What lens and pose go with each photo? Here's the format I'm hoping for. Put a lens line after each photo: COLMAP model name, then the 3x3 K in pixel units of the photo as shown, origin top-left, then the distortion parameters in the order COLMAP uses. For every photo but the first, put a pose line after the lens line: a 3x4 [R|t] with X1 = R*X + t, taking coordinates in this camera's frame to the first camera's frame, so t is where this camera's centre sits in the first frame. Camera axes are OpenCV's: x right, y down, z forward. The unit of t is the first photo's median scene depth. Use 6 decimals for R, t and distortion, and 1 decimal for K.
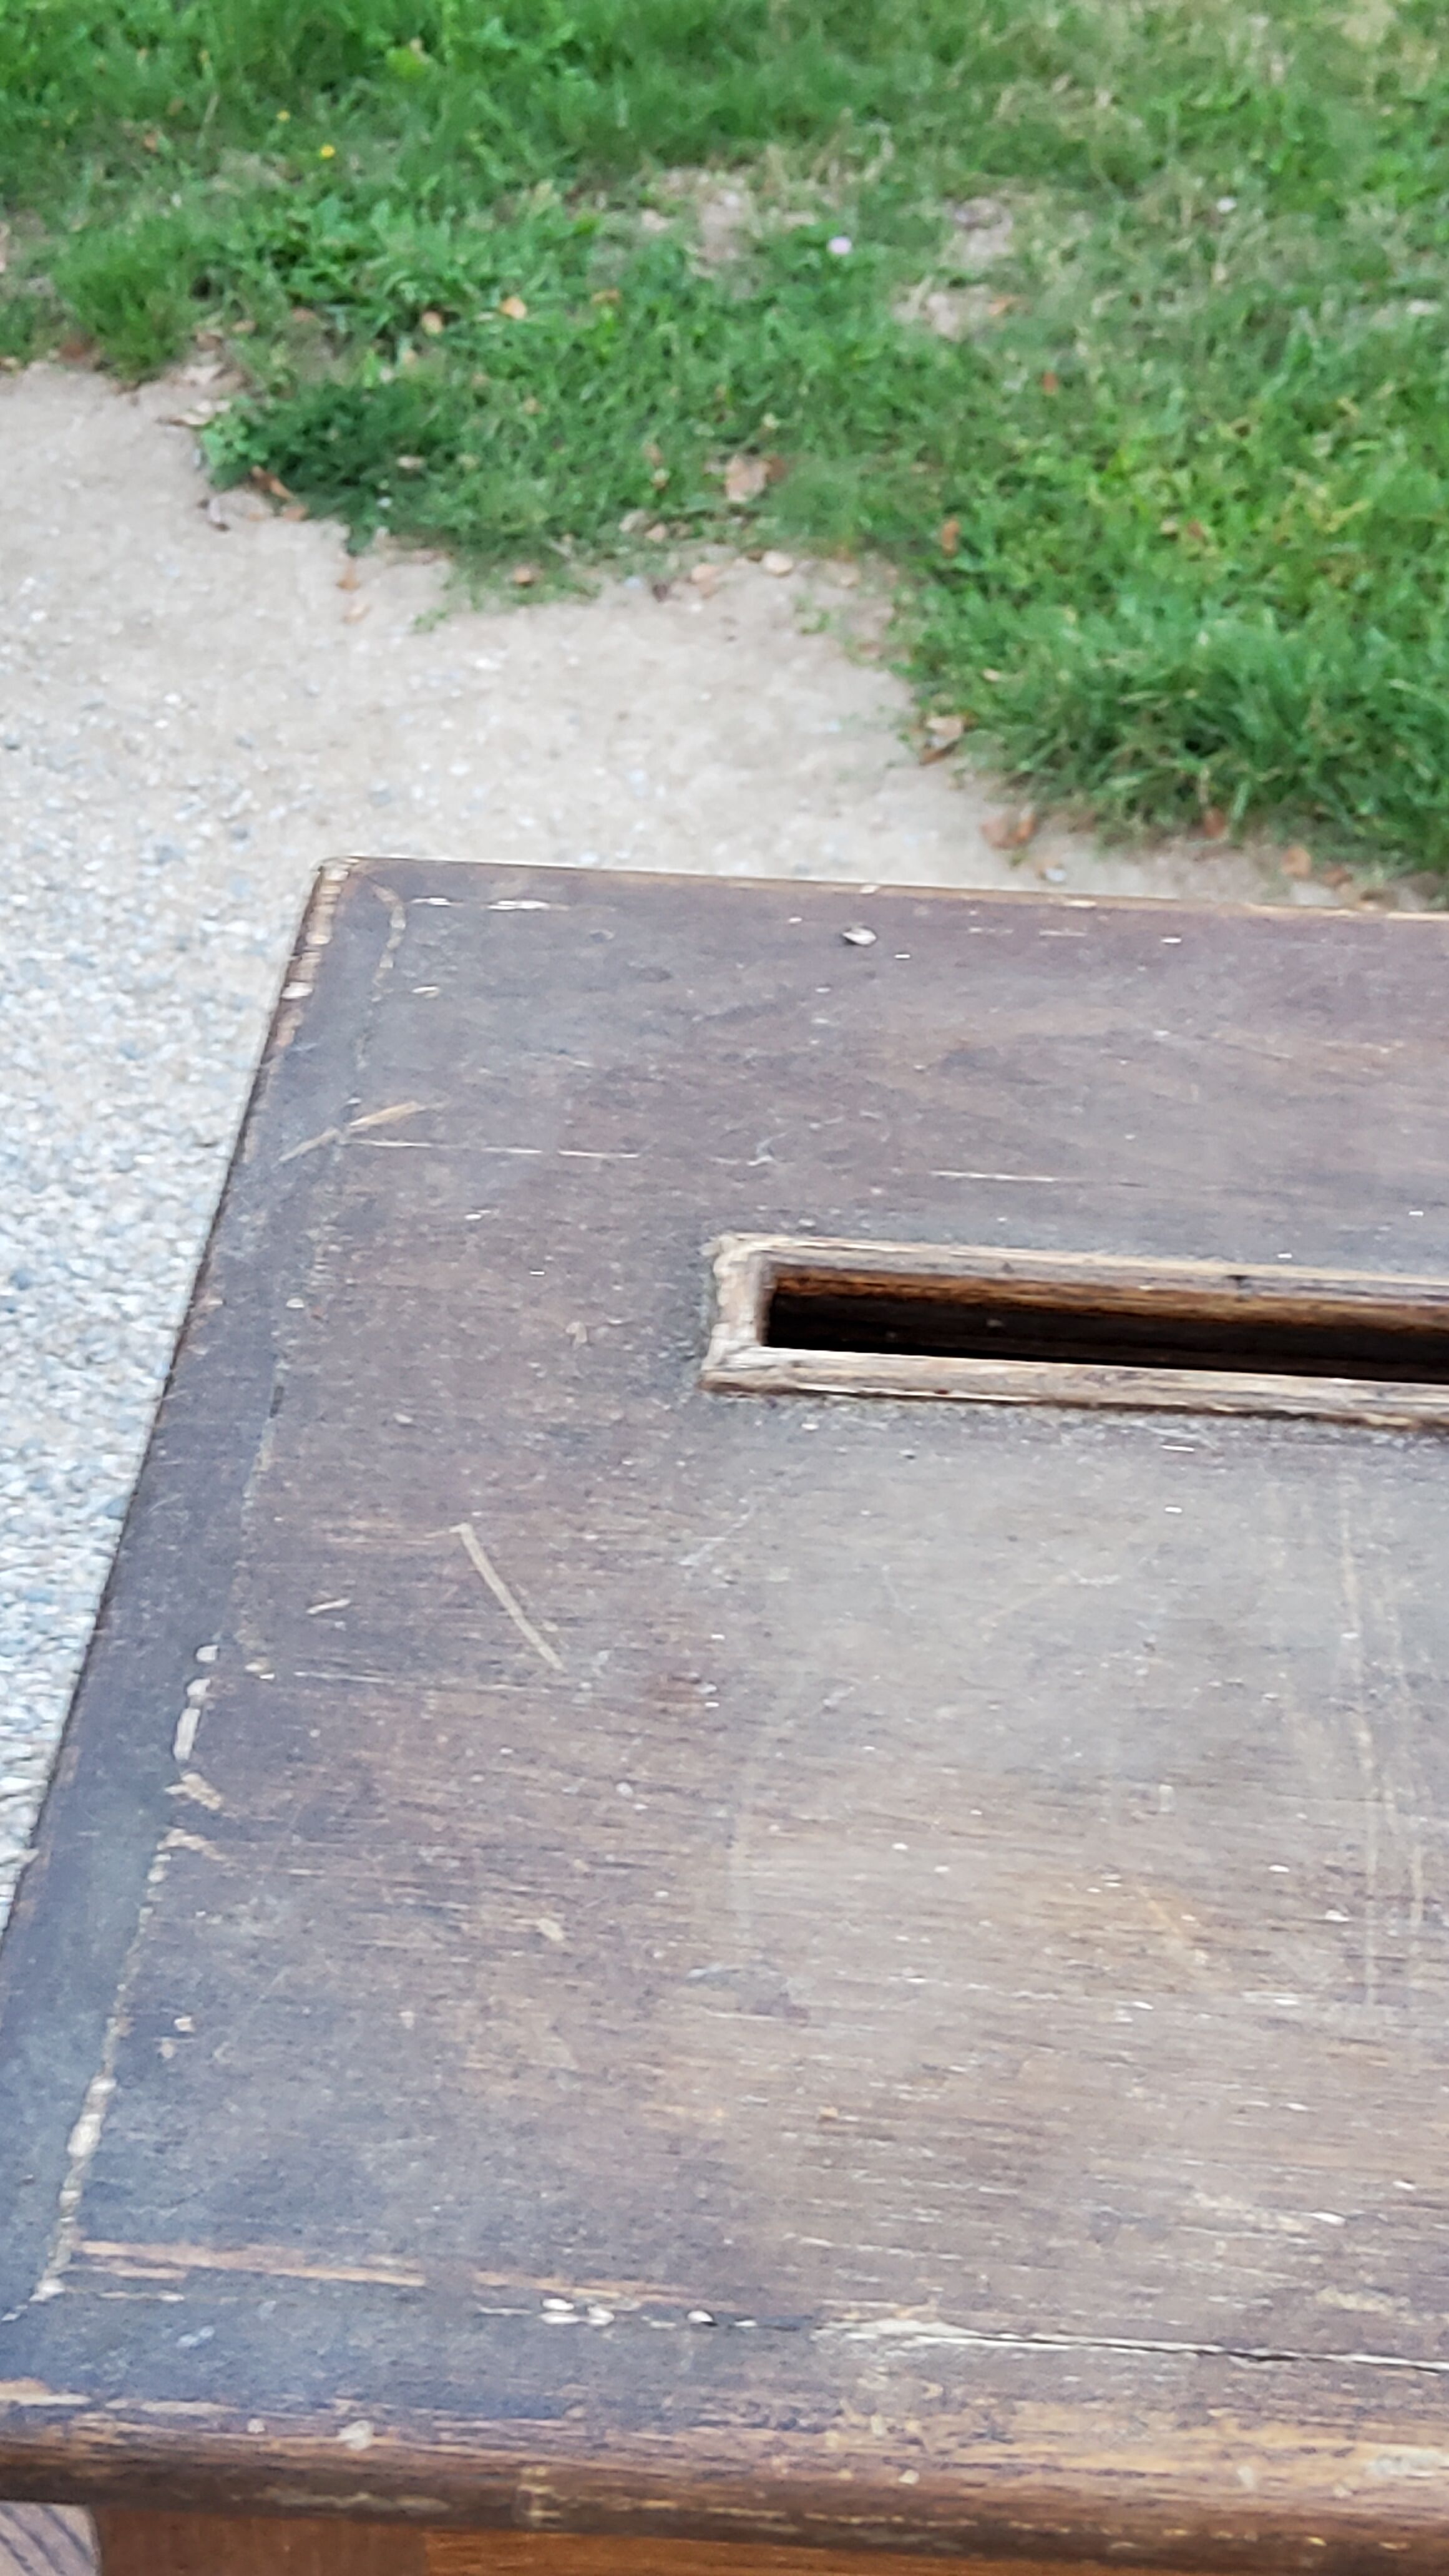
lens RADIAL K [[3920.3, 0, 685.3], [0, 3920.3, 1265.4], [0, 0, 1]] dist [0.114896, 0.000000]
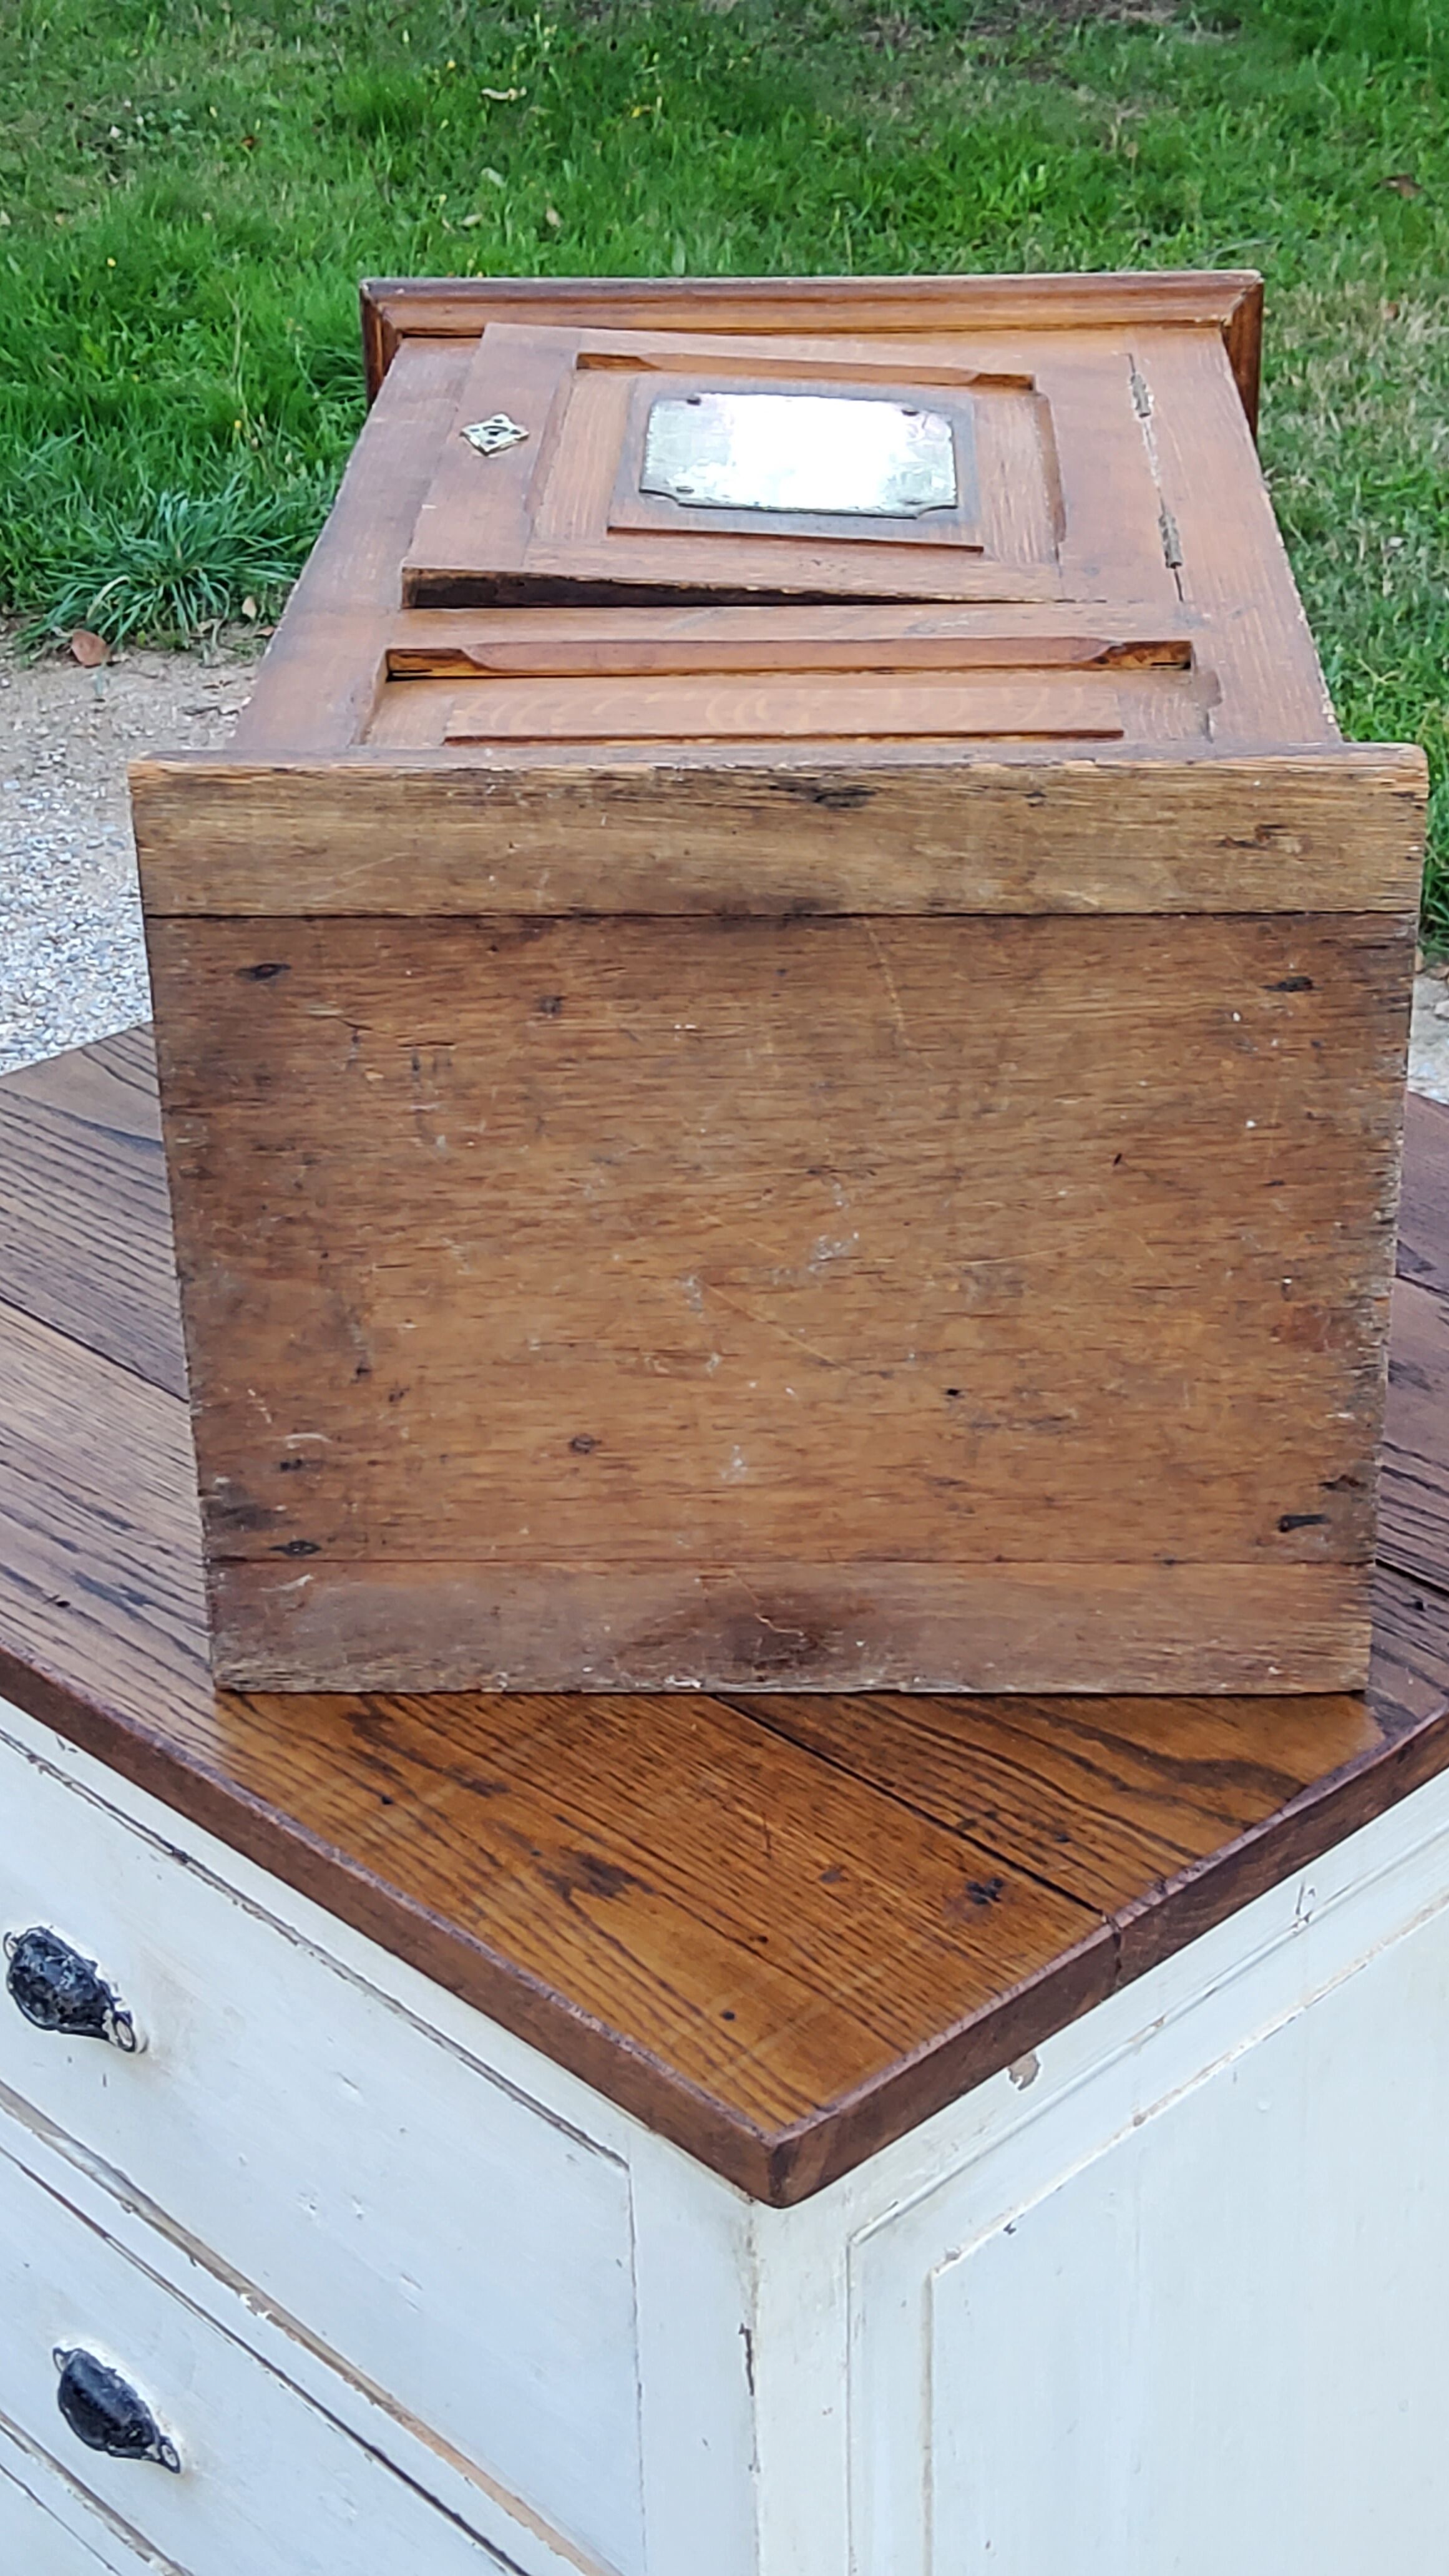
lens RADIAL K [[3920.3, 0, 748.4], [0, 3920.3, 1241.7], [0, 0, 1]] dist [0.114896, 0.000000]
pose [[0.996906, 0.011169, -0.077804, 0.047206], [-0.025962, 0.981090, -0.191805, 0.204653], [0.074191, 0.193232, 0.978344, -0.147679]]
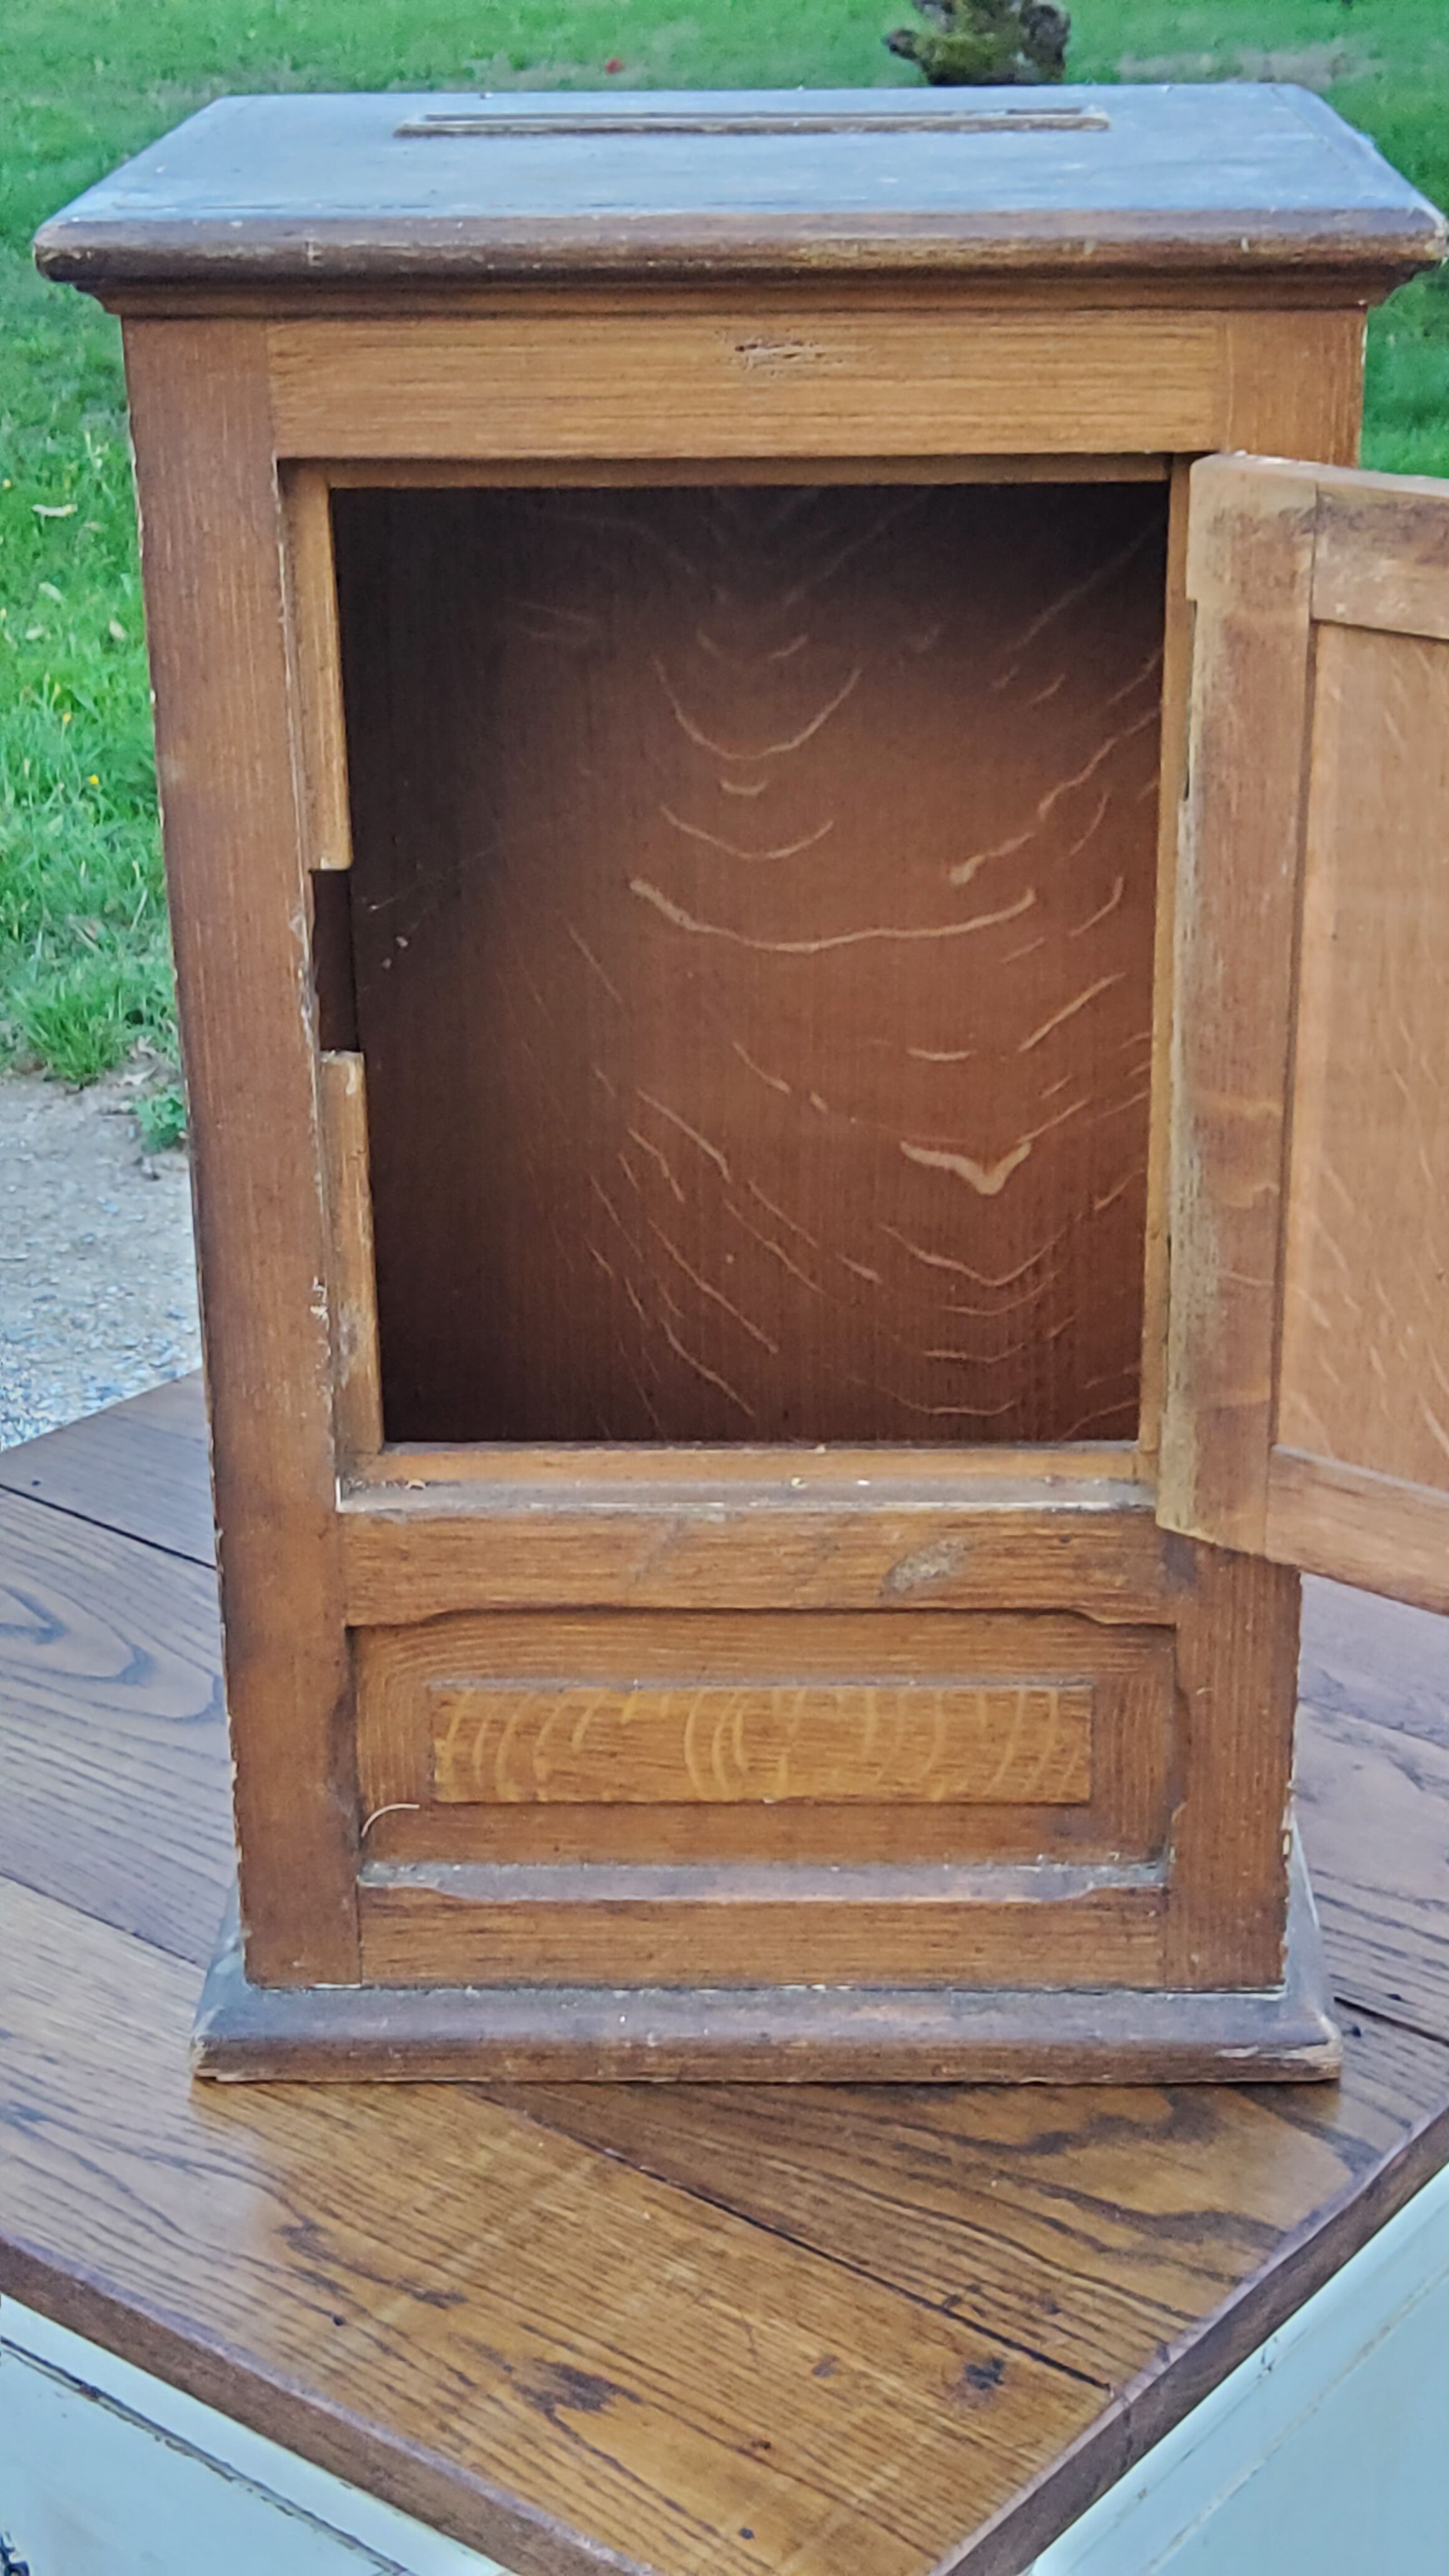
lens RADIAL K [[3920.3, 0, 739.6], [0, 3920.3, 1258.9], [0, 0, 1]] dist [0.114896, 0.000000]
pose [[0.998452, -0.040387, 0.038244, 0.013317], [0.049450, 0.959330, -0.277923, 0.195732], [-0.025464, 0.279384, 0.959842, -0.144068]]
